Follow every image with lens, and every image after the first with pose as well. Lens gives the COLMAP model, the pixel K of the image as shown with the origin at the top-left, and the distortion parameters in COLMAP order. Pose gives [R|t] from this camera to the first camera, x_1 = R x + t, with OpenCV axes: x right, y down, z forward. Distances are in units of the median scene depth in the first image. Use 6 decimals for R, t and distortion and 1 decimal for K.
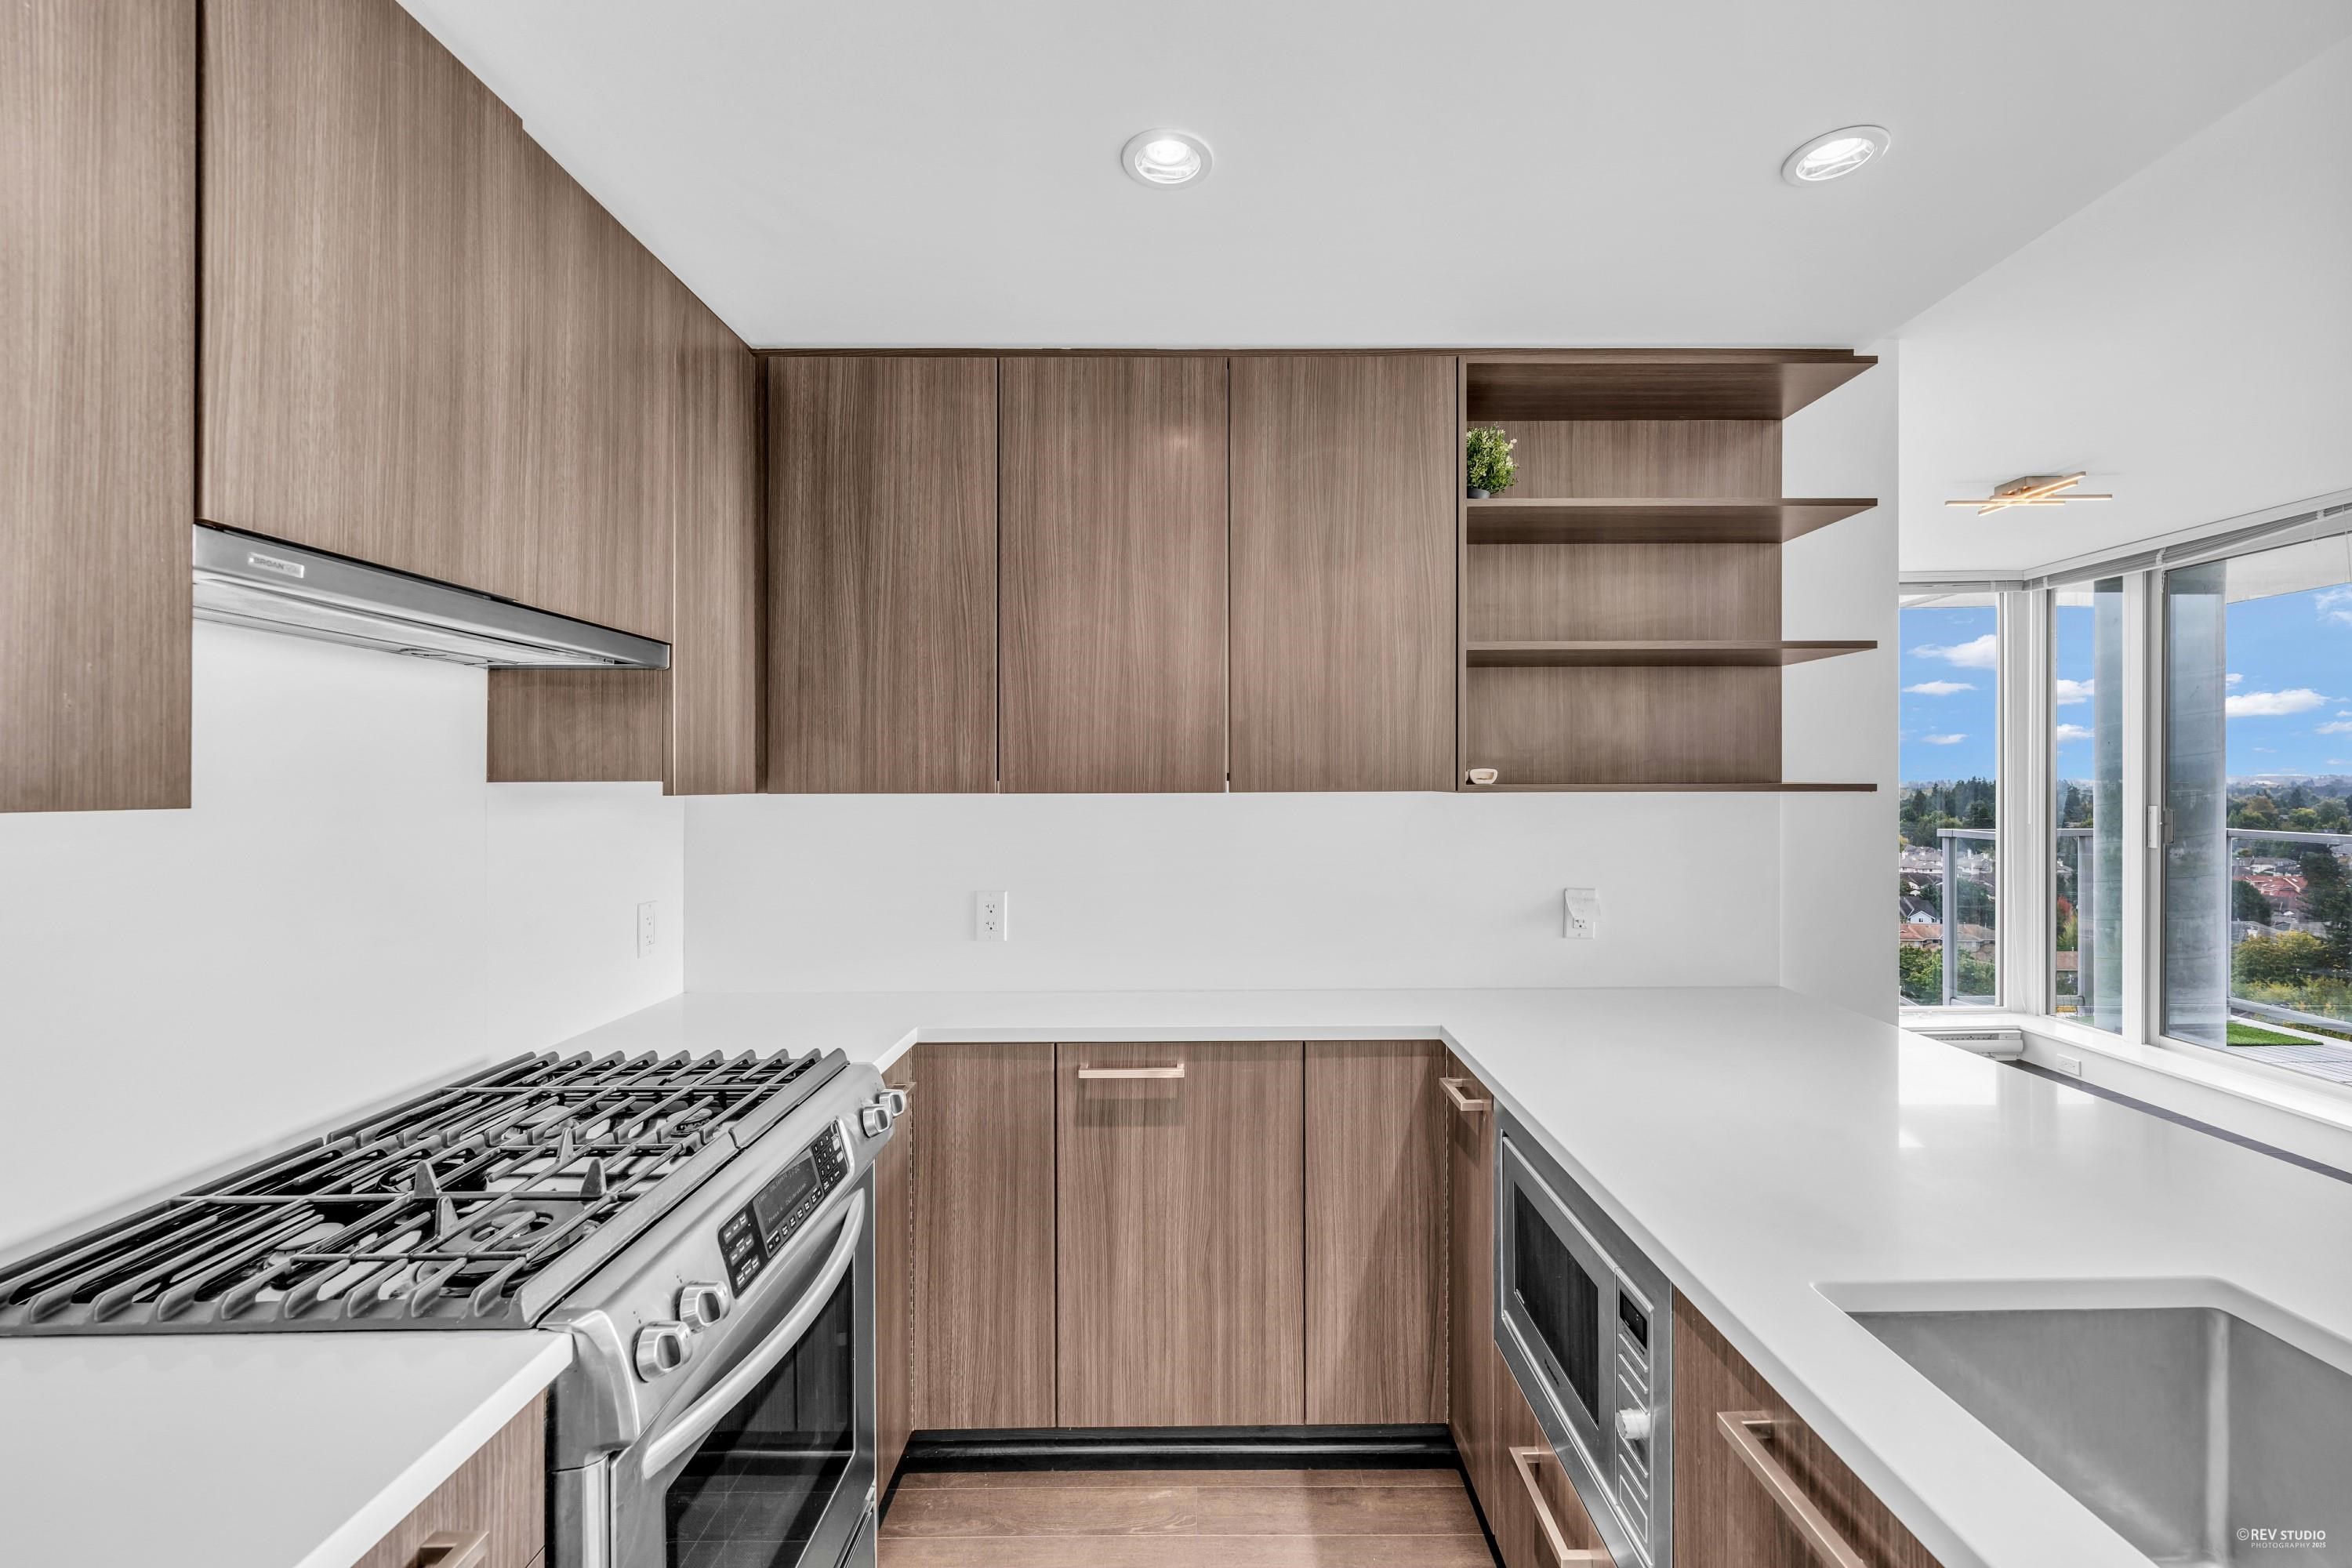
lens RADIAL K [[959.3, 0, 1197.5], [0, 959.3, 791.8], [0, 0, 1]] dist [0.001819, -0.002772]
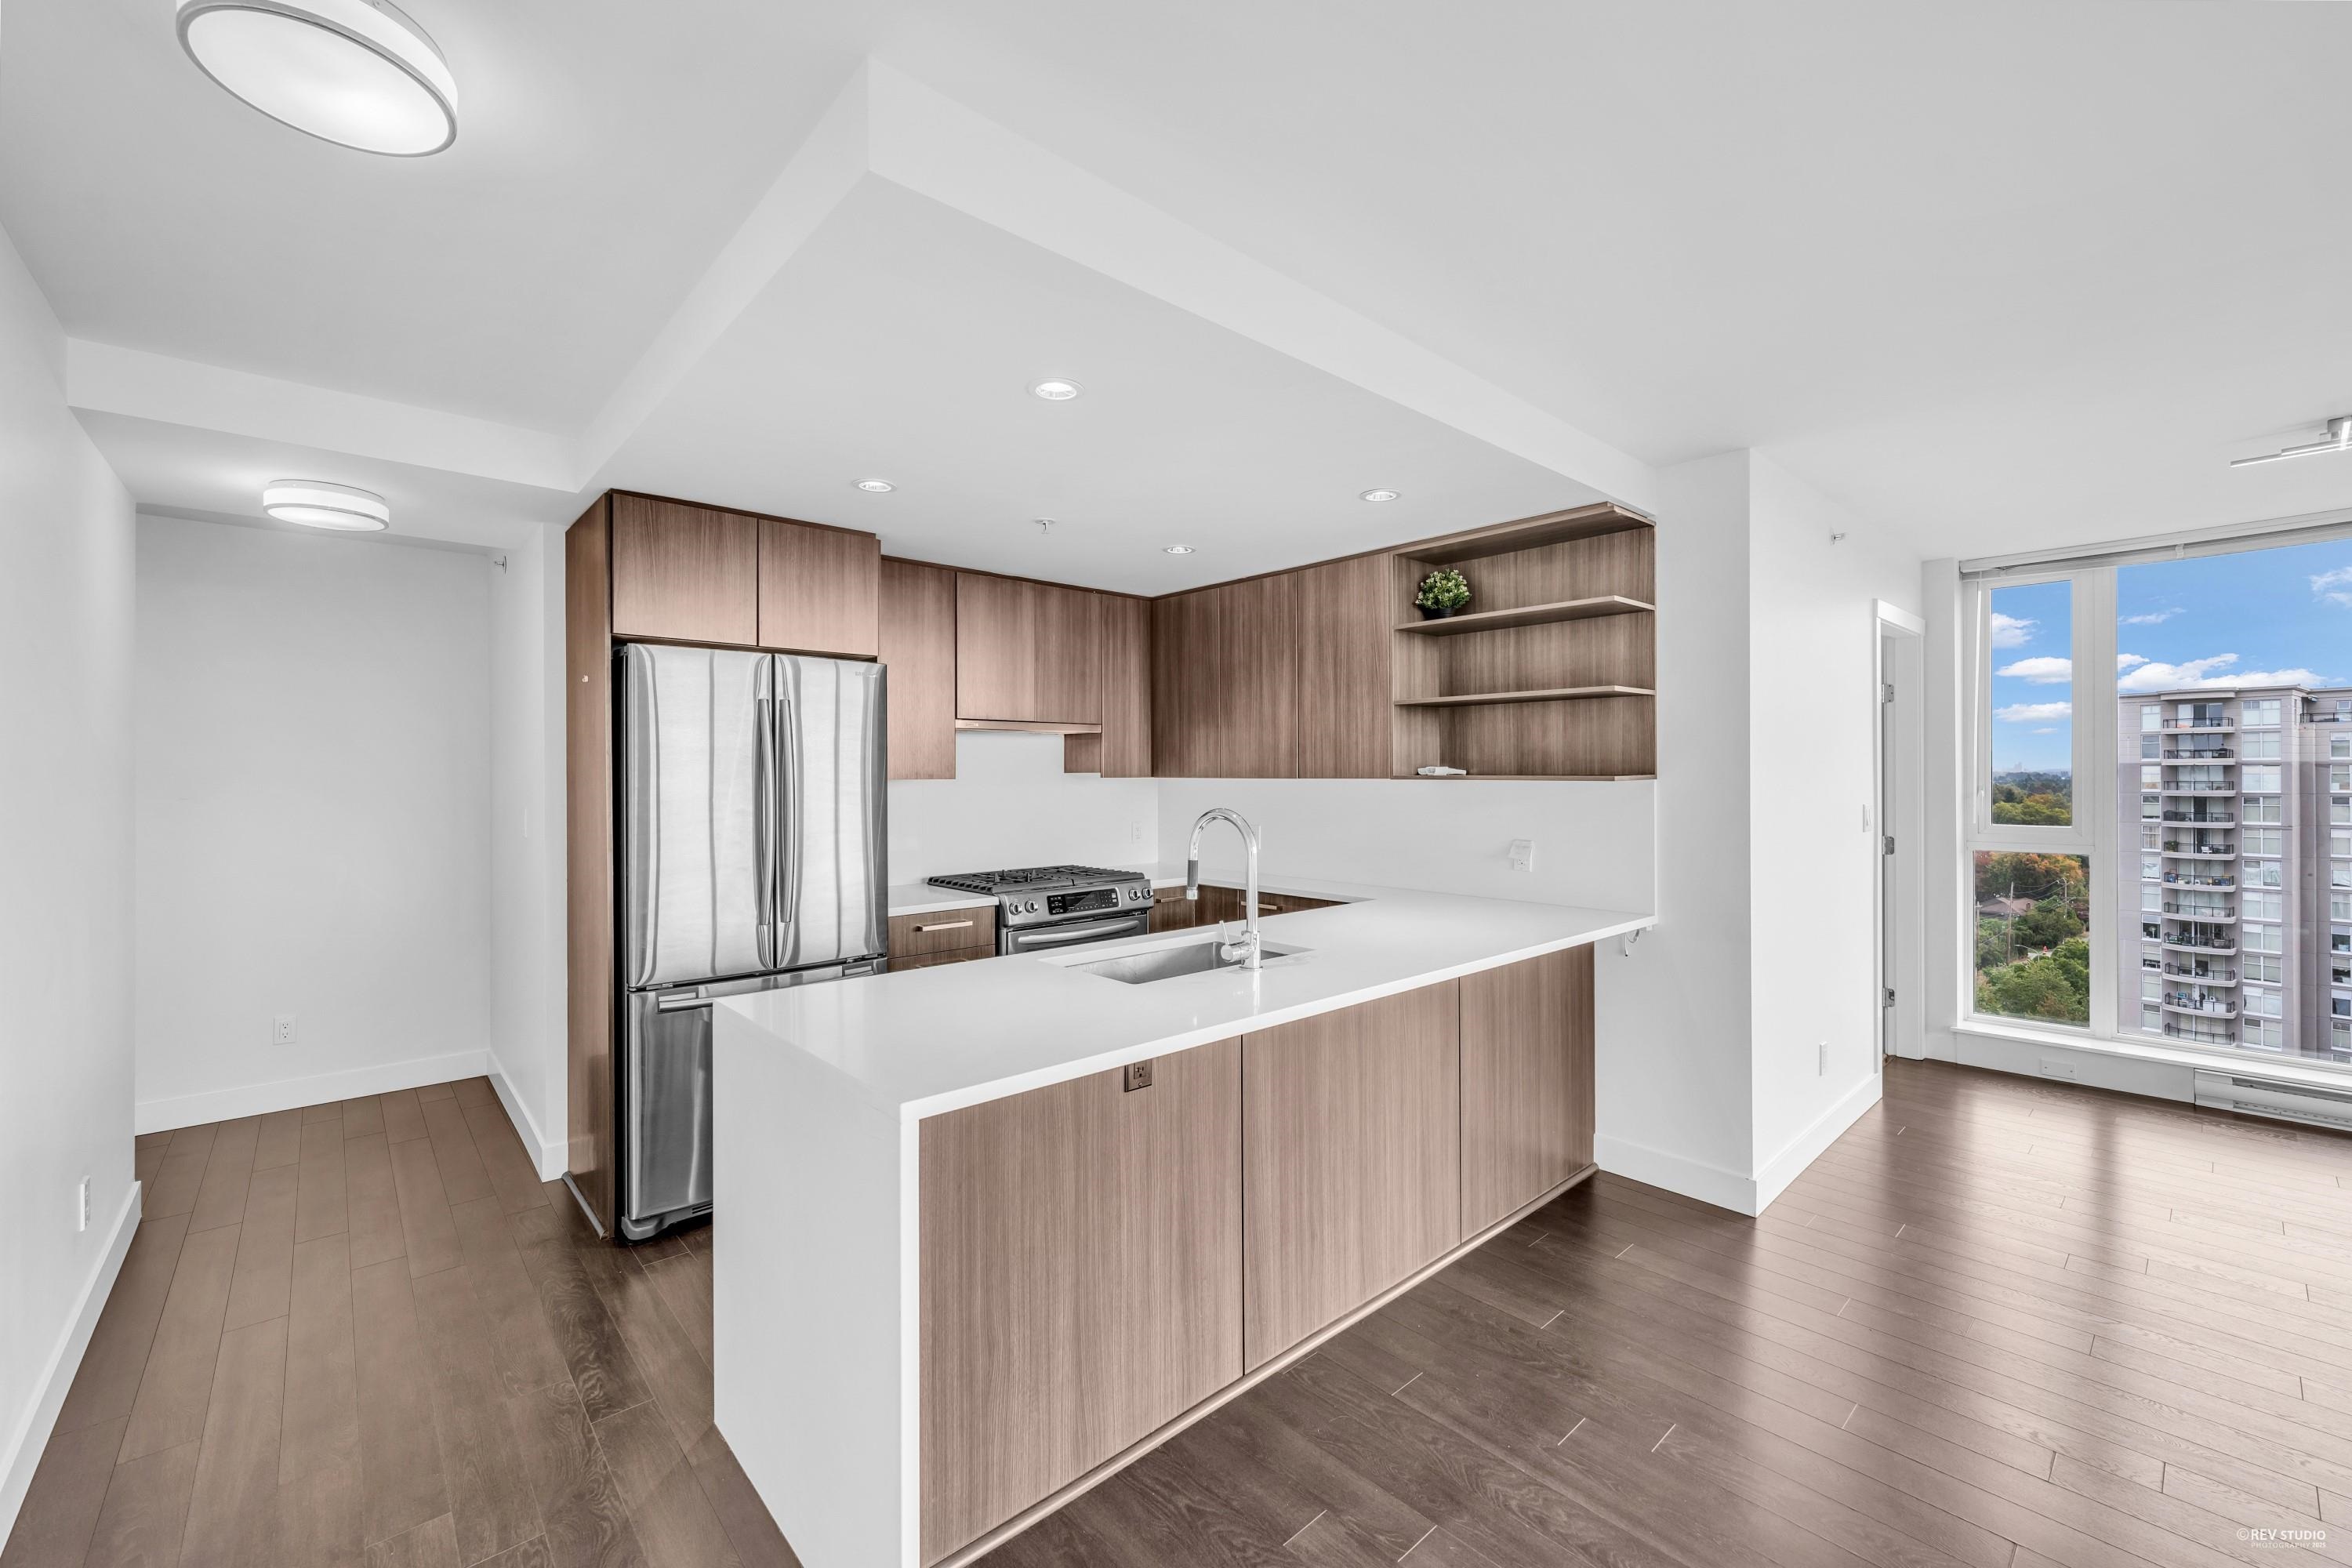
lens RADIAL K [[959.3, 0, 1197.5], [0, 959.3, 791.8], [0, 0, 1]] dist [0.001819, -0.002772]
pose [[0.676822, 0.013303, -0.736026, 1.423635], [-0.007582, 0.999910, 0.011100, 0.006271], [0.736107, -0.001932, 0.676862, -0.574555]]
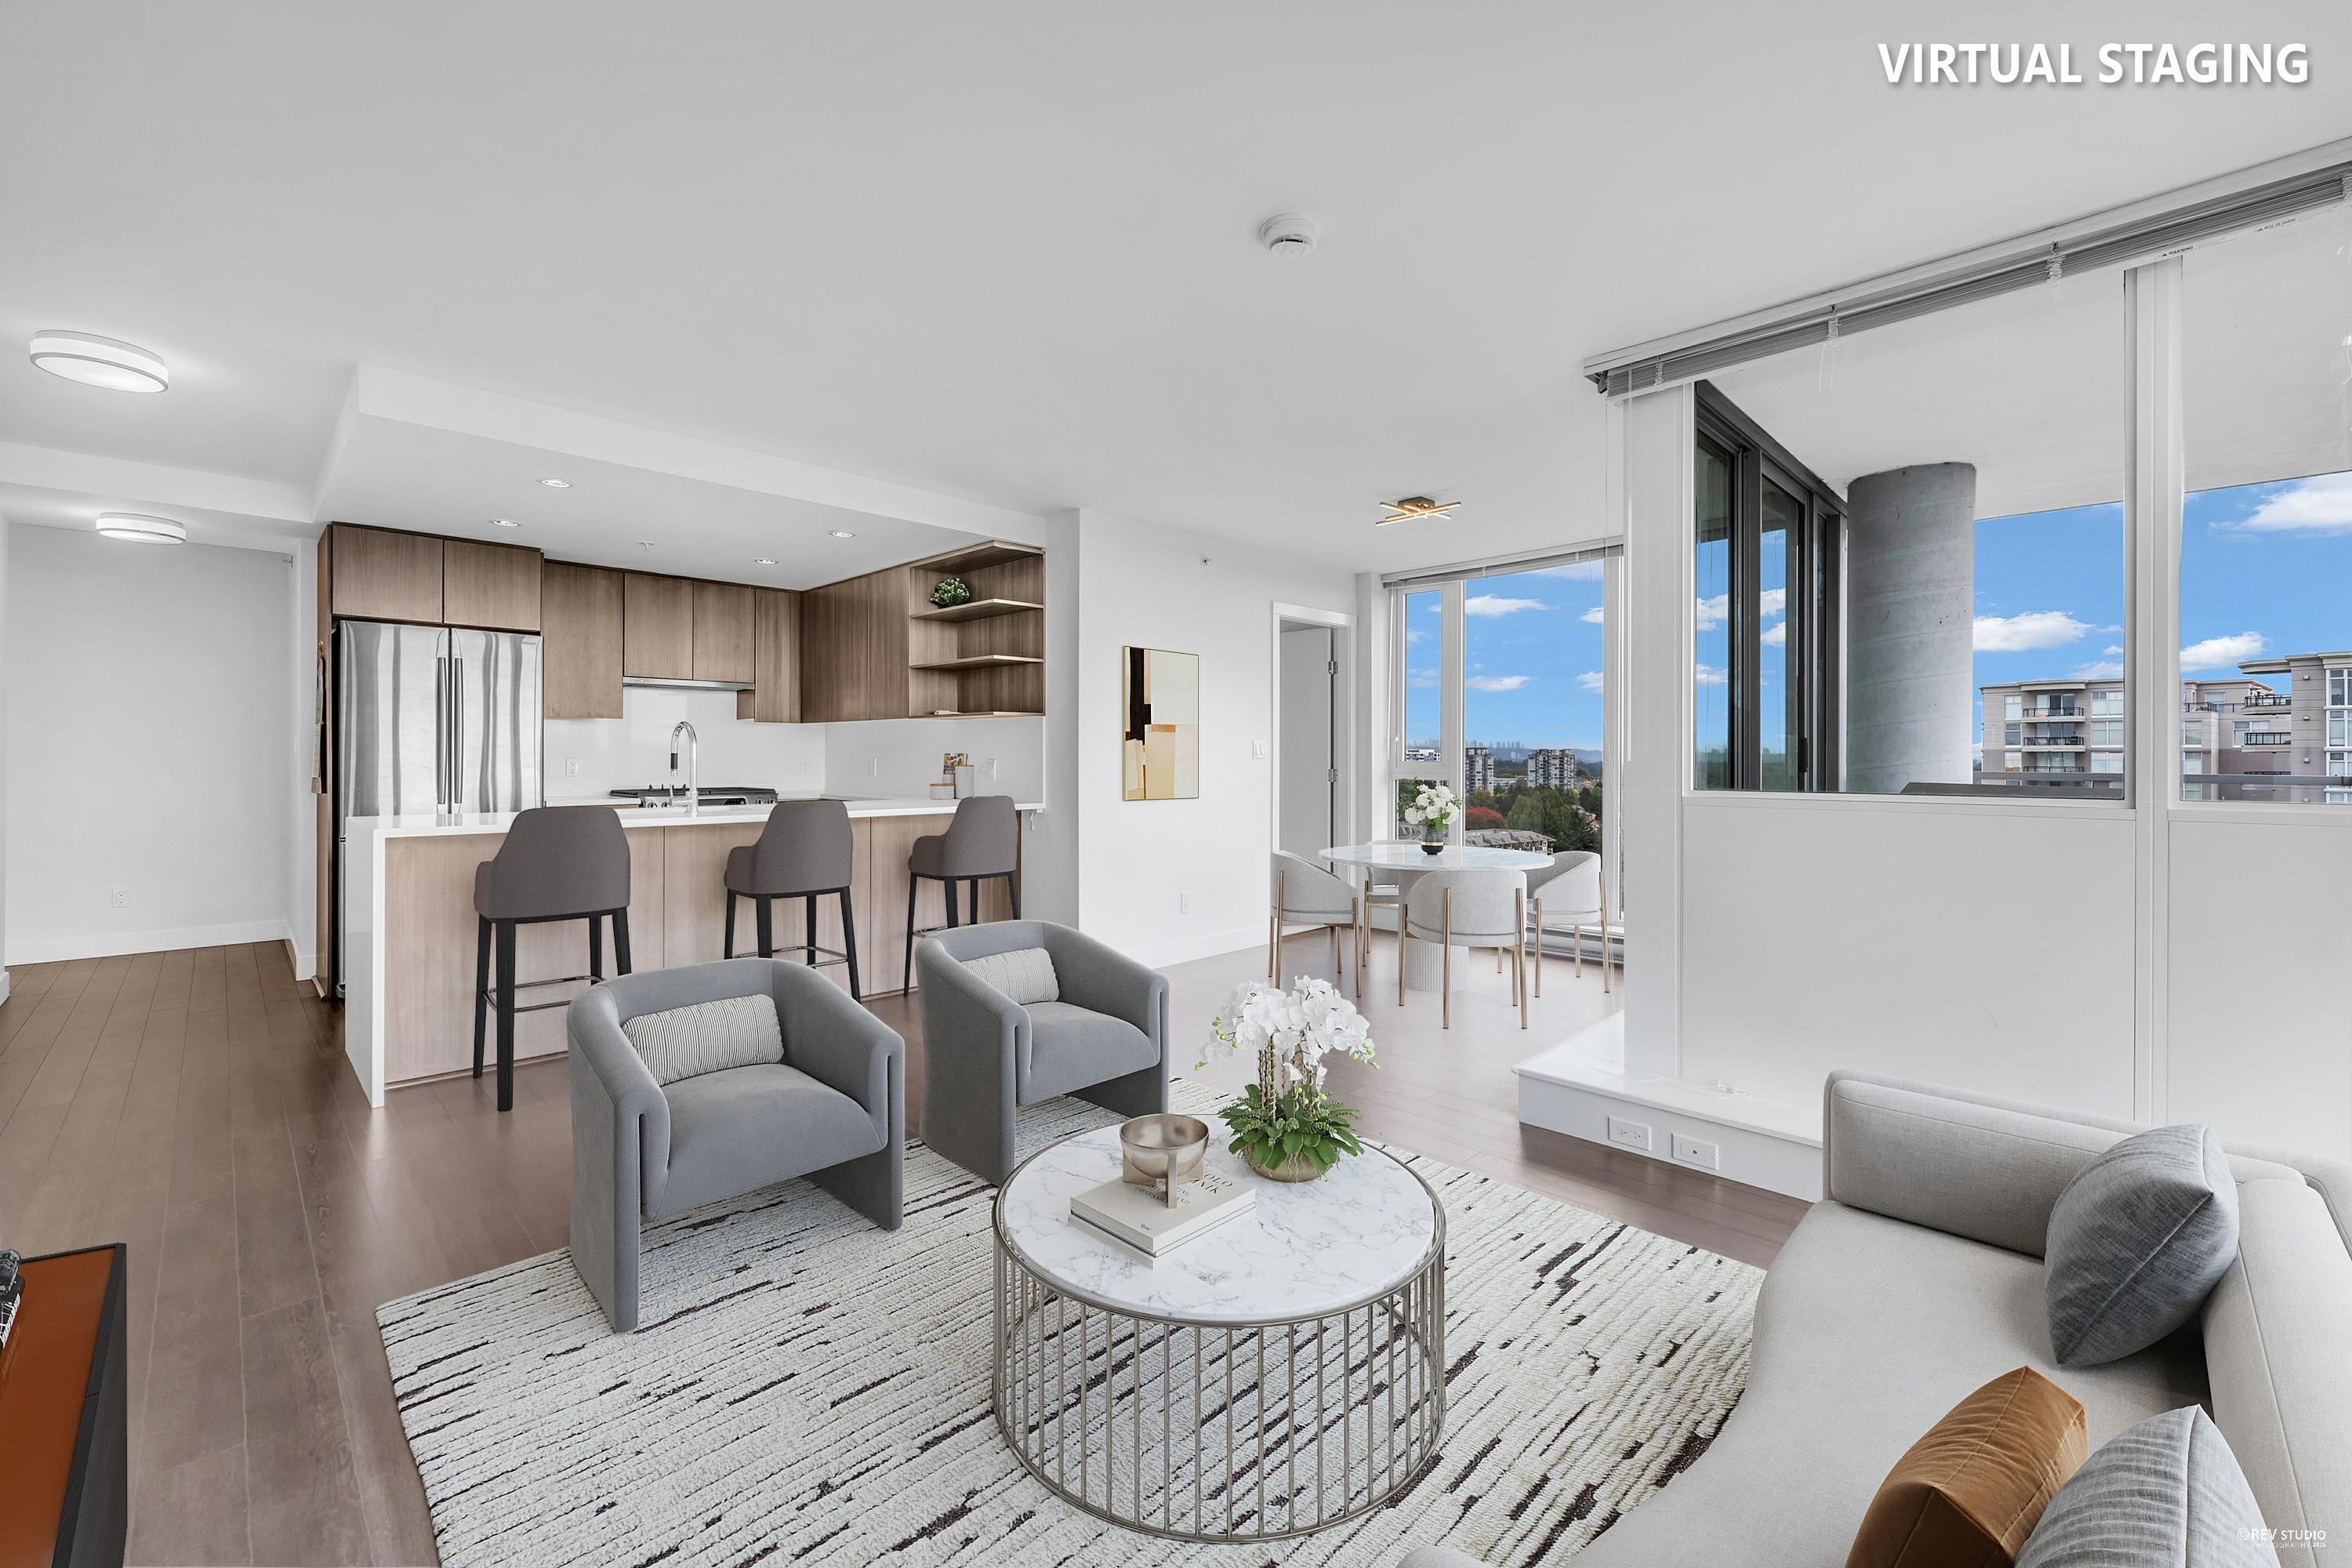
lens RADIAL K [[966.2, 0, 1202.2], [0, 966.2, 775.3], [0, 0, 1]] dist [-0.000313, -0.000049]
pose [[0.715416, 0.016577, -0.698502, 2.915054], [-0.013310, 0.999860, 0.010097, 0.128780], [0.698572, 0.002074, 0.715536, -0.434941]]
